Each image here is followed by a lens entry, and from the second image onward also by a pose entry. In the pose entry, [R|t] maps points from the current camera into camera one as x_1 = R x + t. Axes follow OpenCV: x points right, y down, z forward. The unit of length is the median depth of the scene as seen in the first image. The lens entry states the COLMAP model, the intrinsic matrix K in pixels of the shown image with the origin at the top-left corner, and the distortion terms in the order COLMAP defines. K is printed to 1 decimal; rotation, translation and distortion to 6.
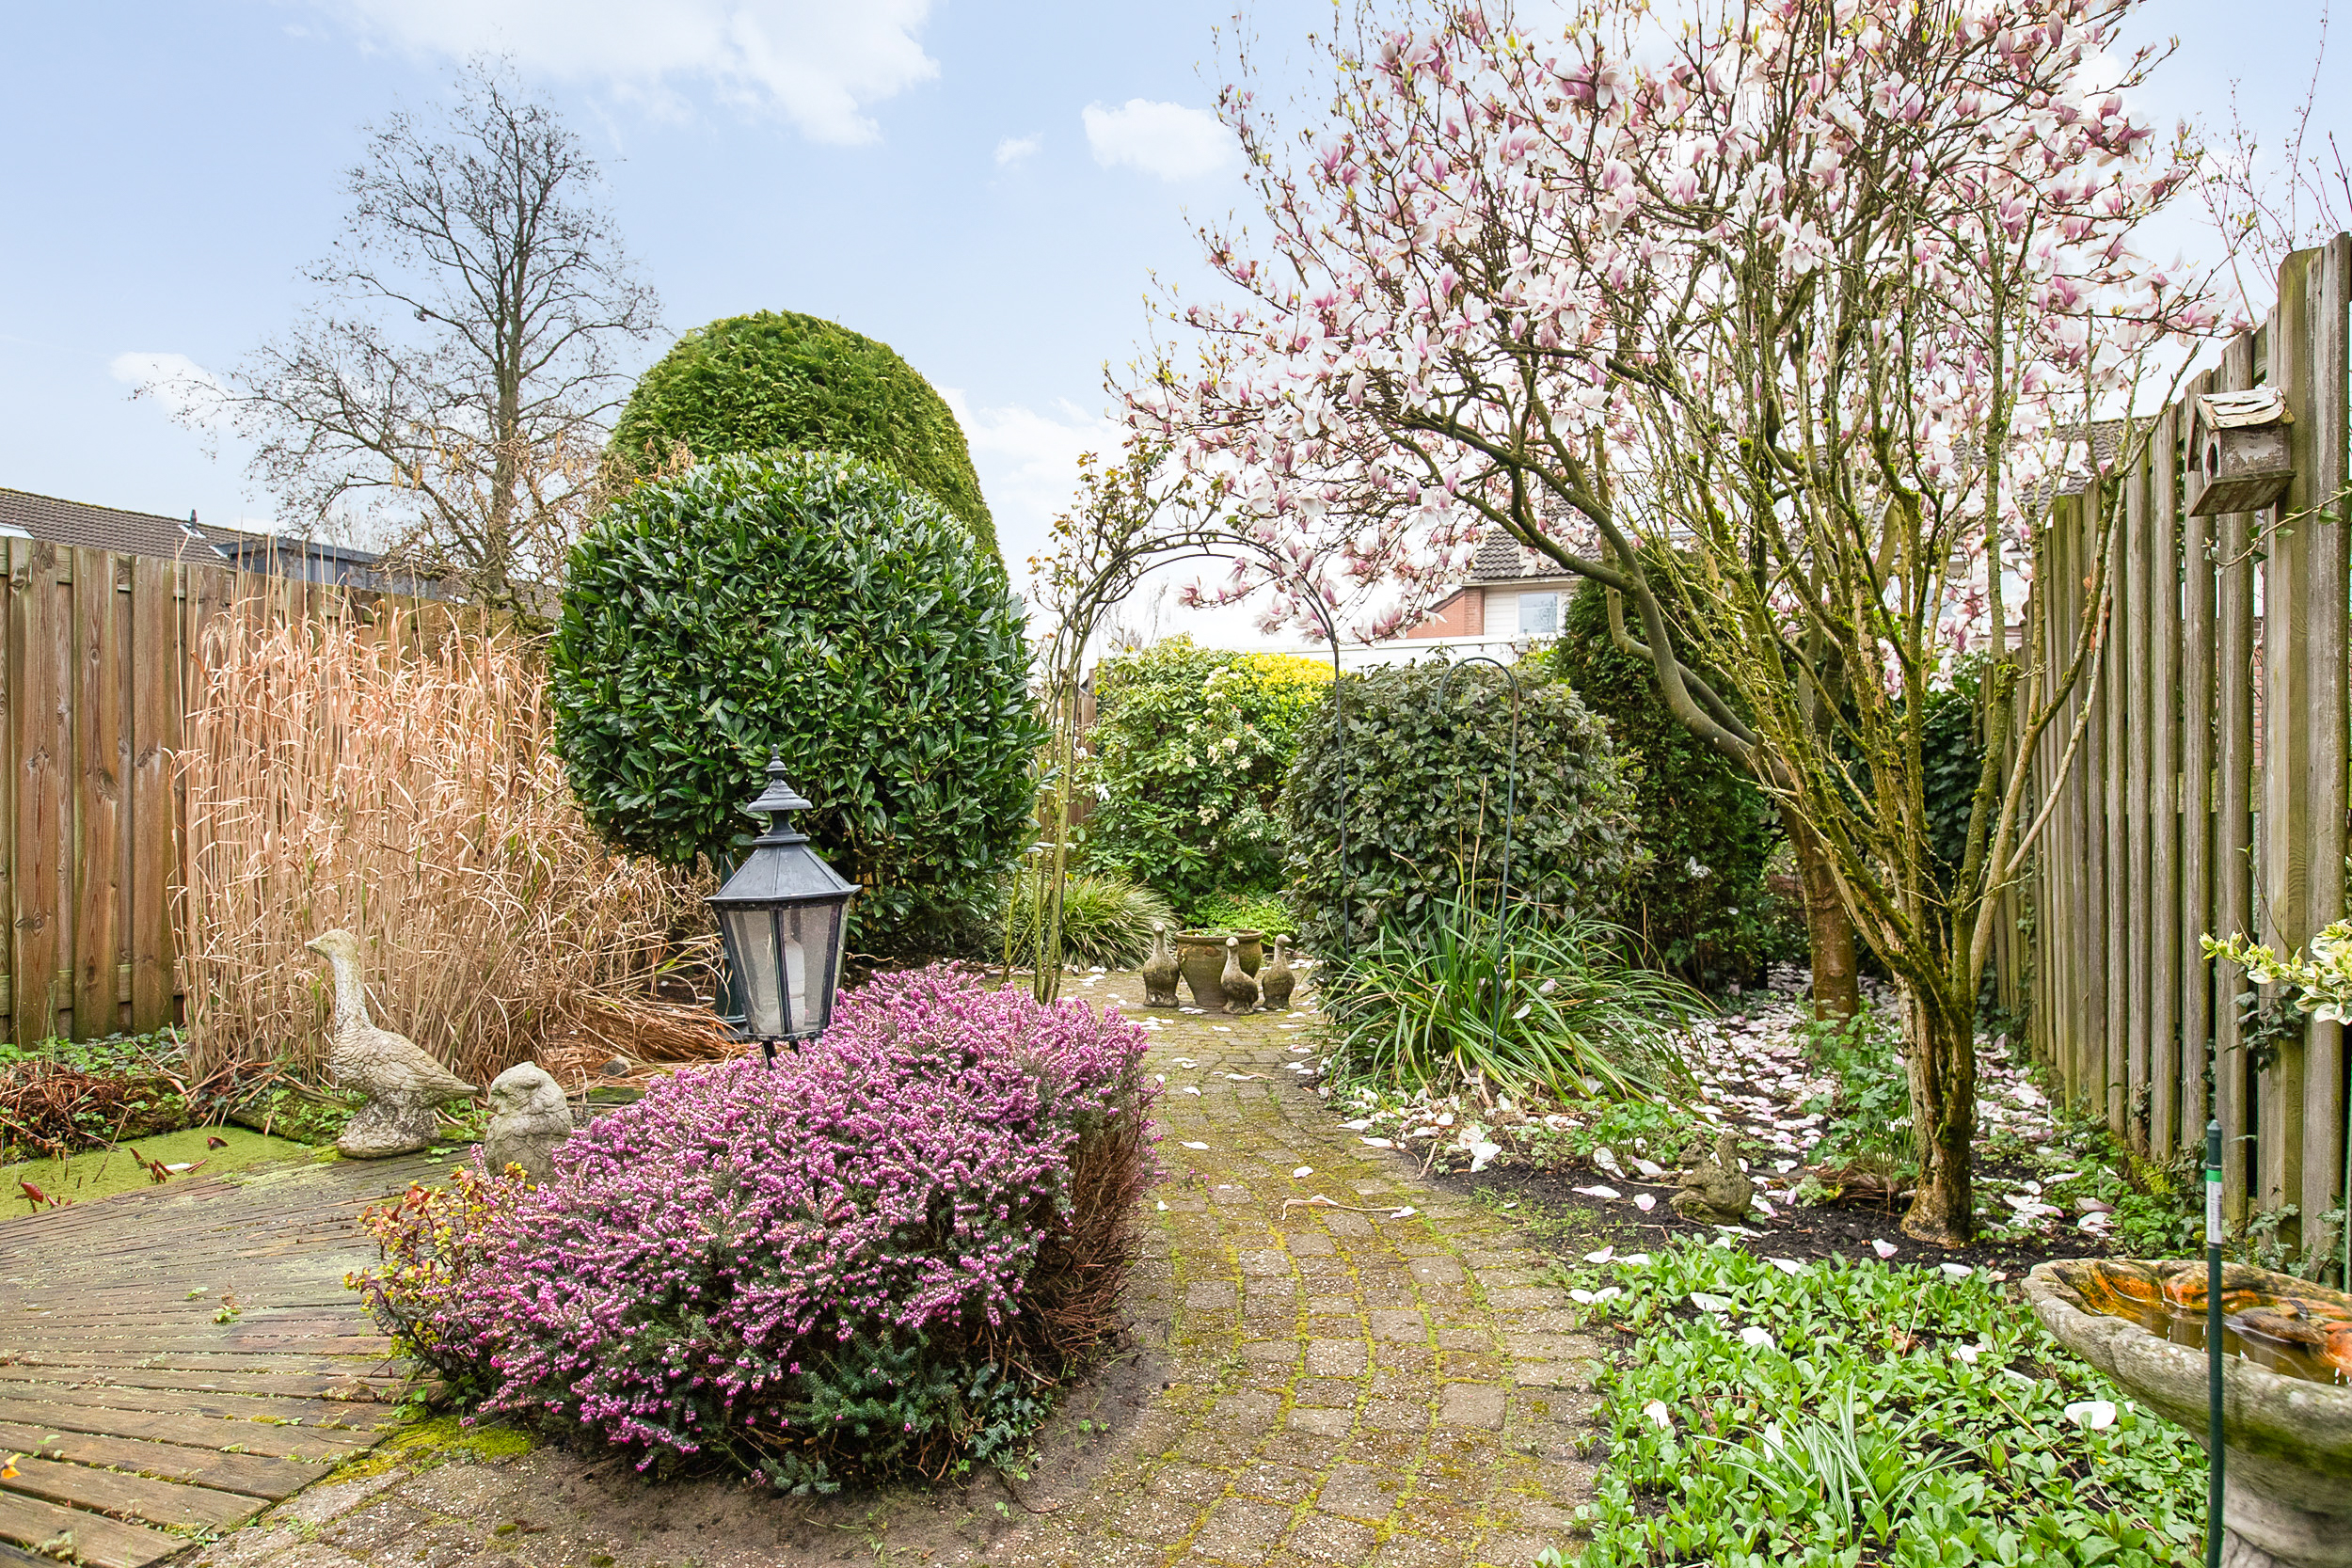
lens RADIAL K [[1323.1, 0, 1189.2], [0, 1323.1, 788.1], [0, 0, 1]] dist [-0.001289, 0.000084]
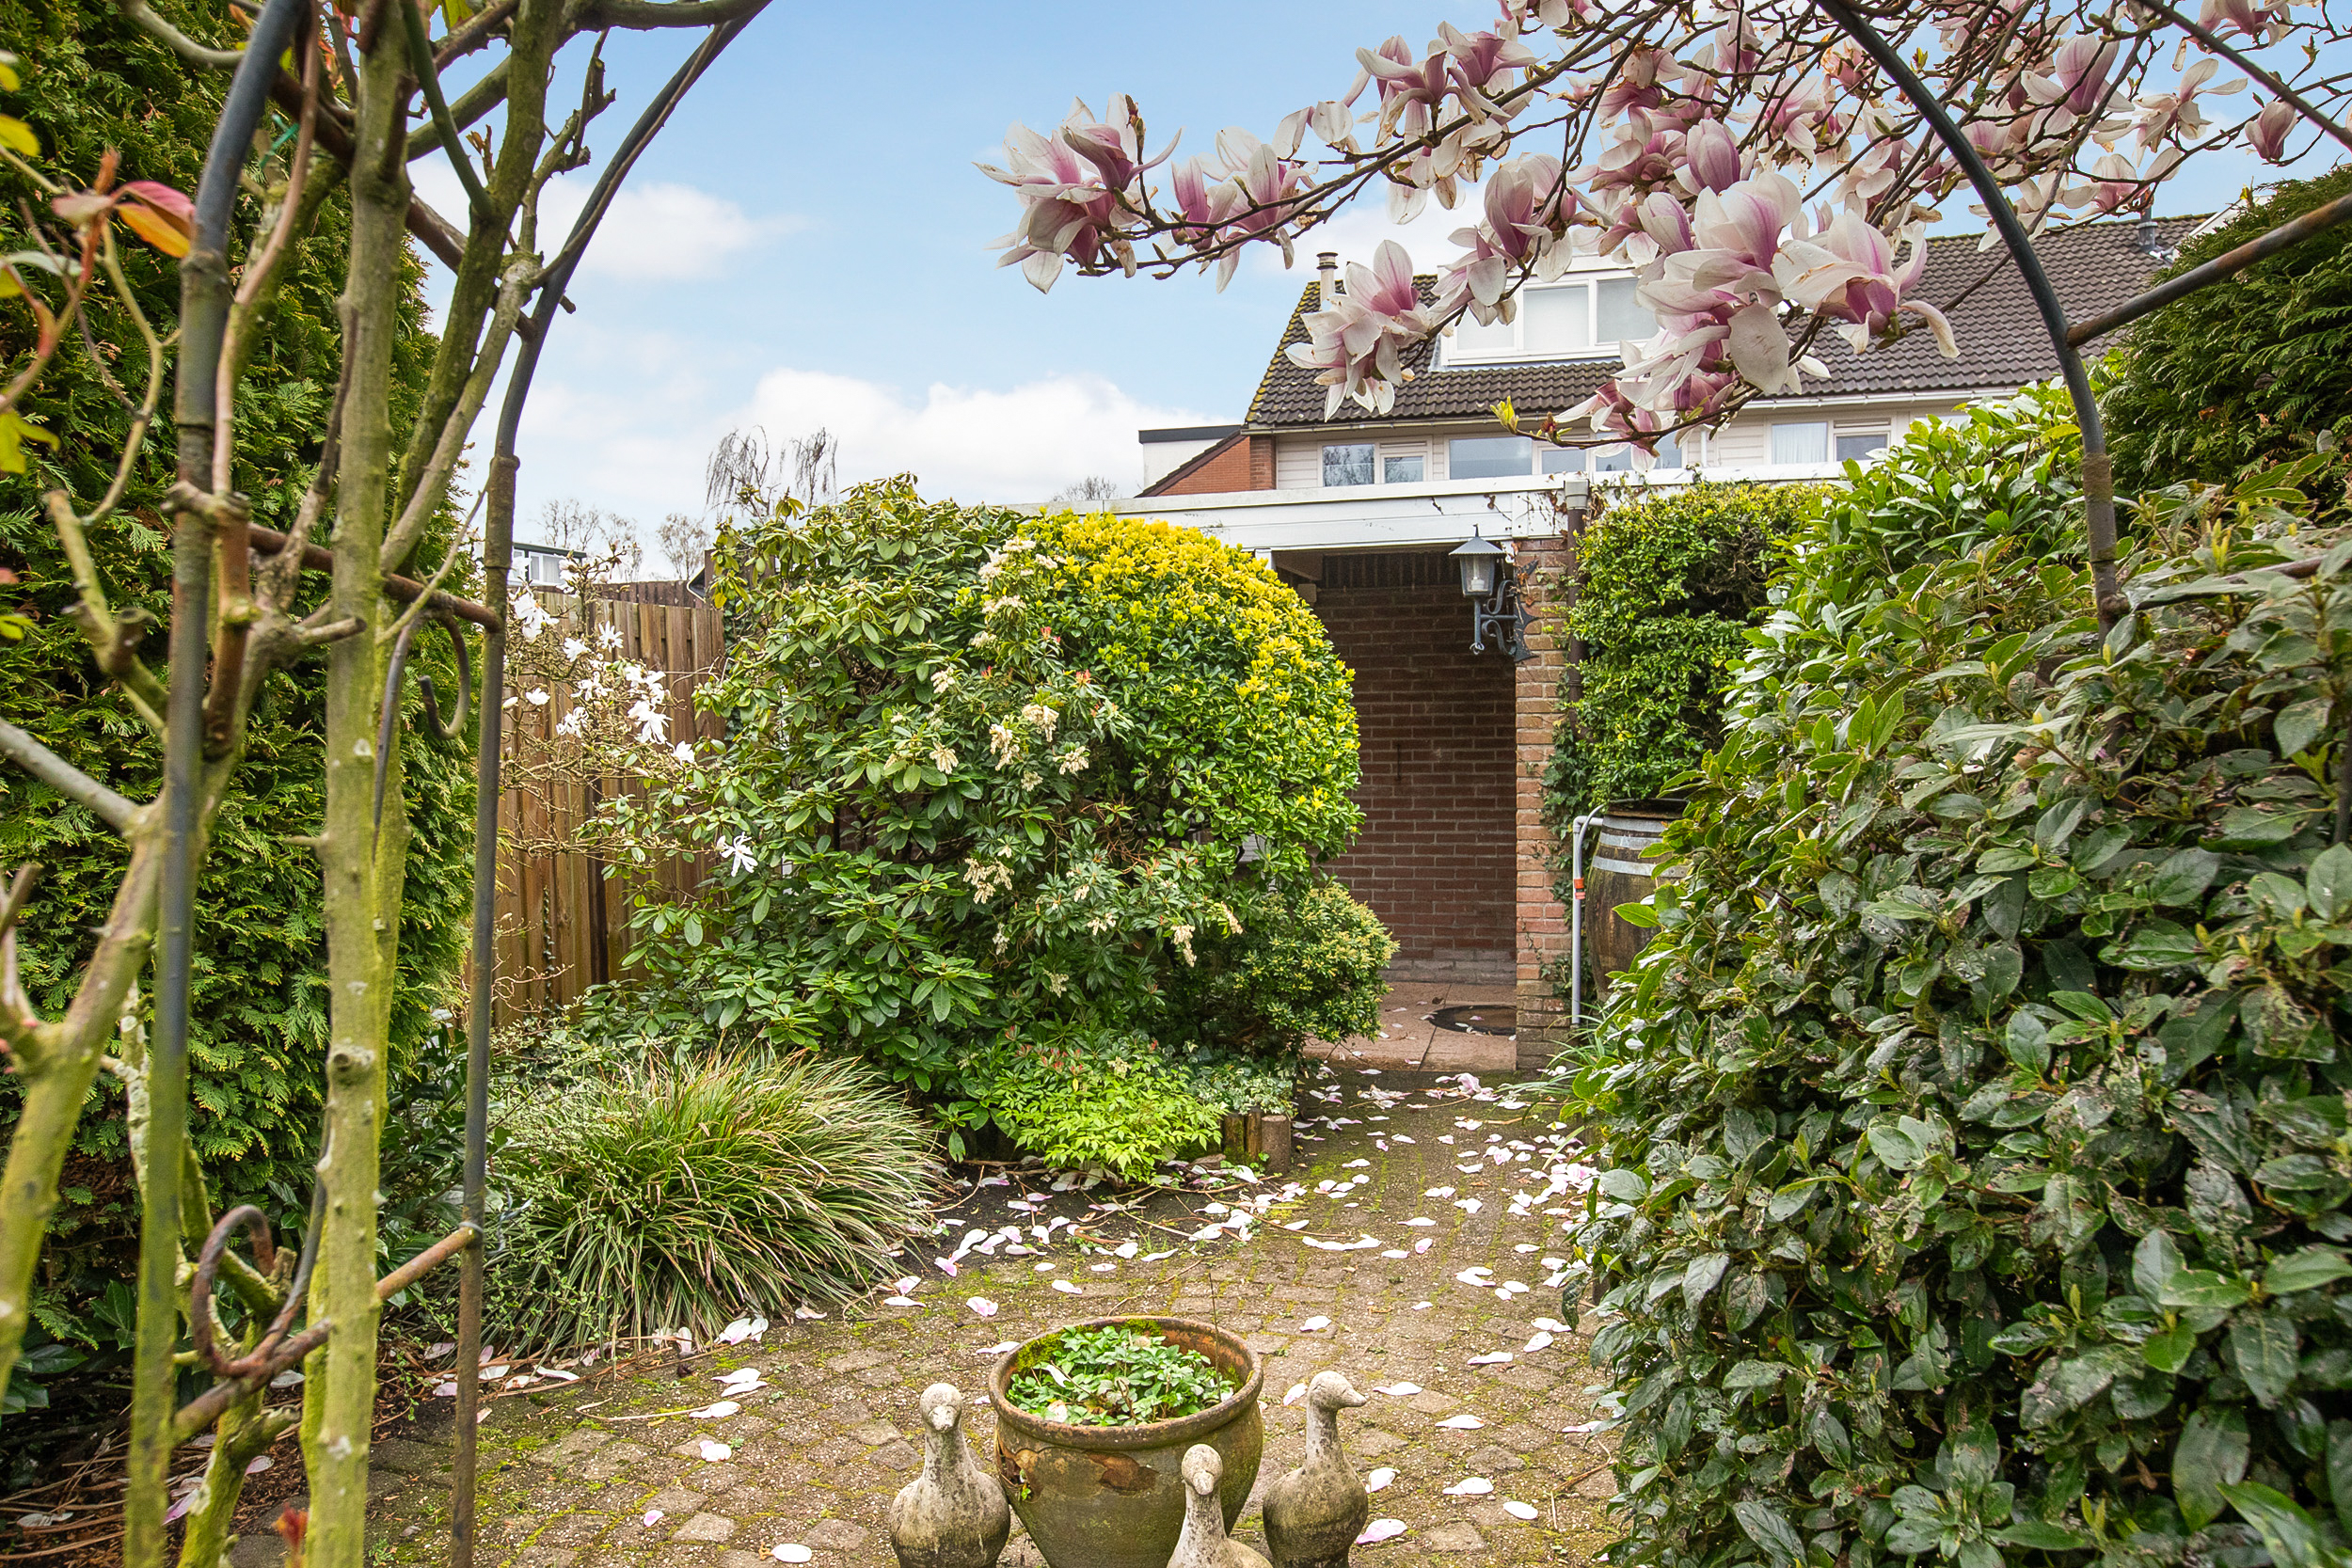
lens RADIAL K [[1593.1, 0, 1158.2], [0, 1593.1, 770.2], [0, 0, 1]] dist [-0.005269, 0.005520]
pose [[0.981860, -0.035190, 0.186311, -0.027587], [0.026858, 0.998531, 0.047058, -0.038938], [-0.187693, -0.041201, 0.981363, 0.471139]]
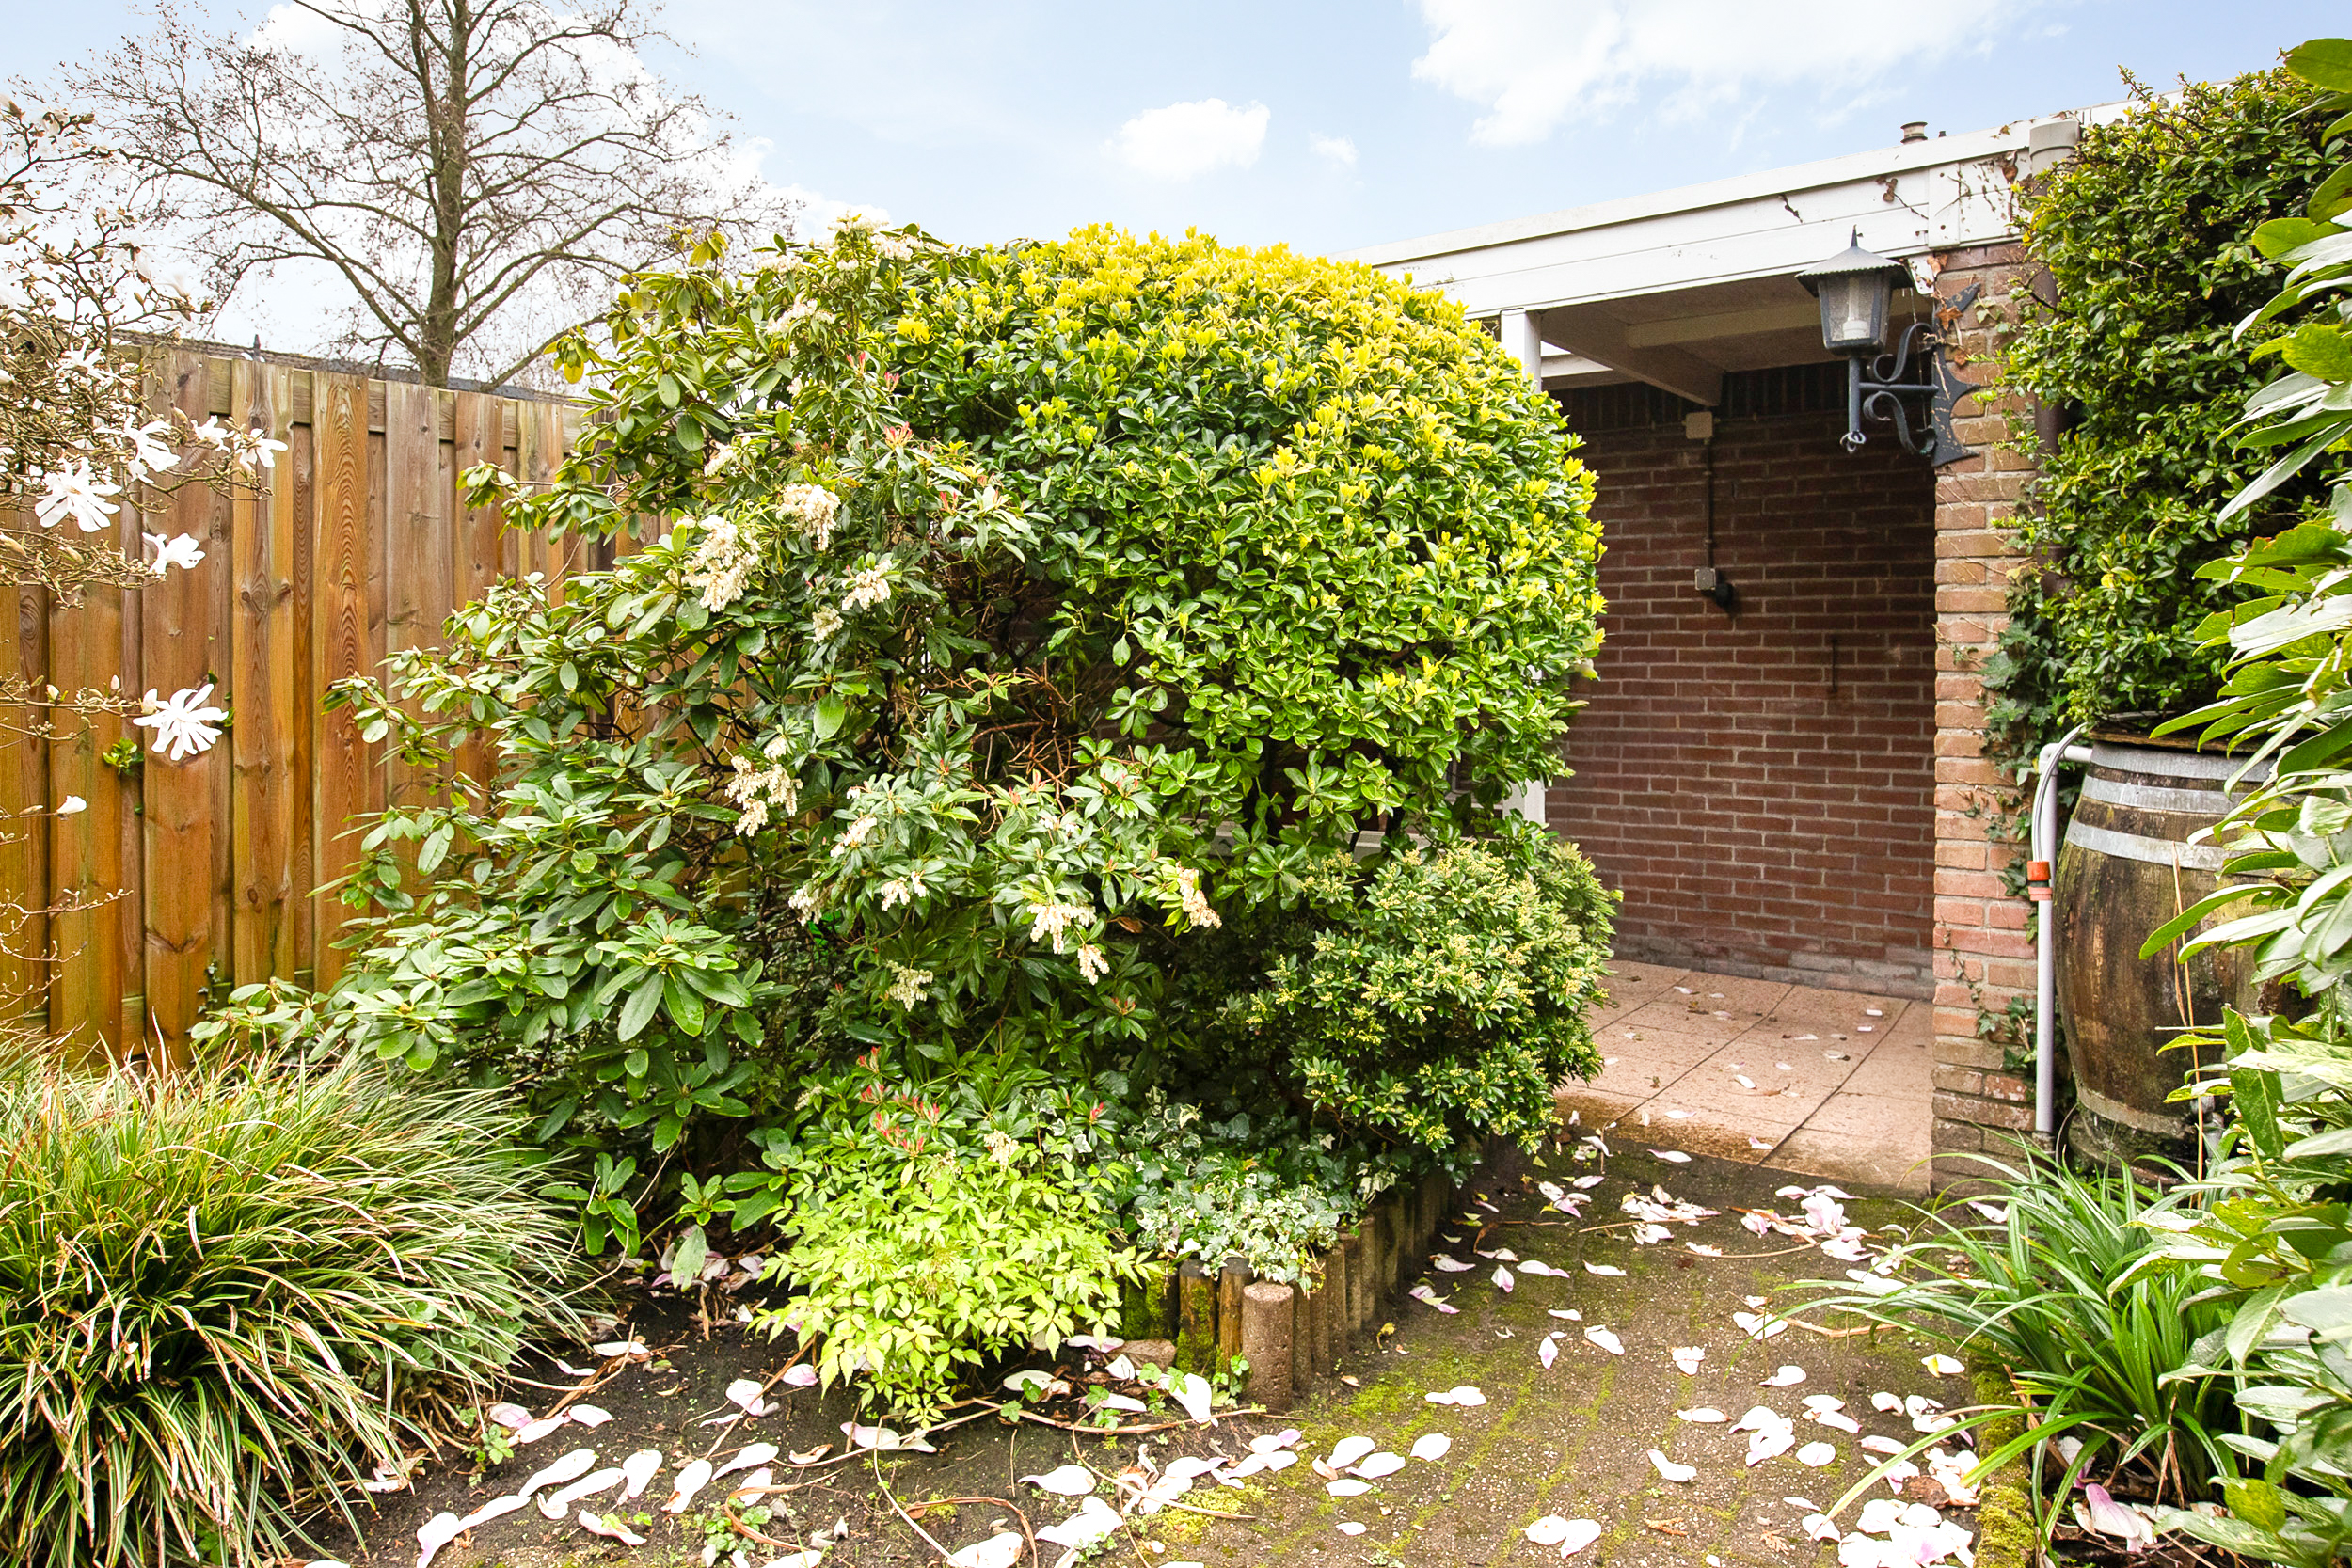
lens RADIAL K [[1488.0, 0, 1174.8], [0, 1488.0, 642.8], [0, 0, 1]] dist [-0.006551, 0.010288]
pose [[0.981710, -0.010071, -0.190114, 0.143940], [0.010702, 0.999940, 0.002295, -0.008384], [0.190079, -0.004288, 0.981759, 0.733494]]
